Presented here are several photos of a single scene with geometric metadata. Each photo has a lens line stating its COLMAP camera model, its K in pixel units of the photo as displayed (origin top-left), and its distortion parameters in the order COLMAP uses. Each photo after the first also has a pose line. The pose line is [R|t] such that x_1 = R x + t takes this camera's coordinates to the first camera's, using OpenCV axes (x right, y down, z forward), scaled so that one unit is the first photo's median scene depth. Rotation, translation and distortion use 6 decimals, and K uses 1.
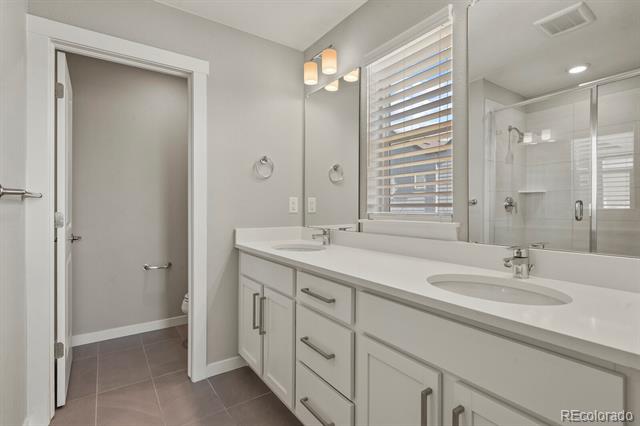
lens RADIAL K [[308.7, 0, 318.8], [0, 308.7, 209.4], [0, 0, 1]] dist [0.008674, -0.003938]
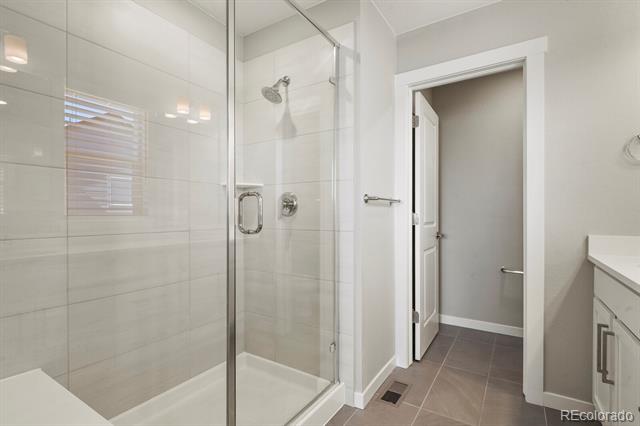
lens RADIAL K [[308.7, 0, 316.7], [0, 308.7, 215.7], [0, 0, 1]] dist [0.008674, -0.003938]
pose [[0.379270, 0.004128, -0.925277, 0.193248], [0.001419, 0.999986, 0.005044, 0.010339], [0.925285, -0.003226, 0.379259, 0.092110]]
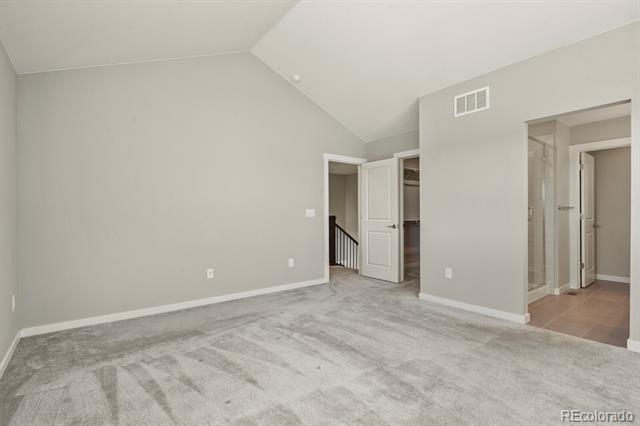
lens RADIAL K [[308.7, 0, 338.1], [0, 308.7, 214.2], [0, 0, 1]] dist [0.008674, -0.003938]
pose [[0.086409, -0.000776, -0.996259, 1.393215], [0.004767, 0.999989, -0.000365, 0.005934], [0.996248, -0.004717, 0.086411, -1.119528]]
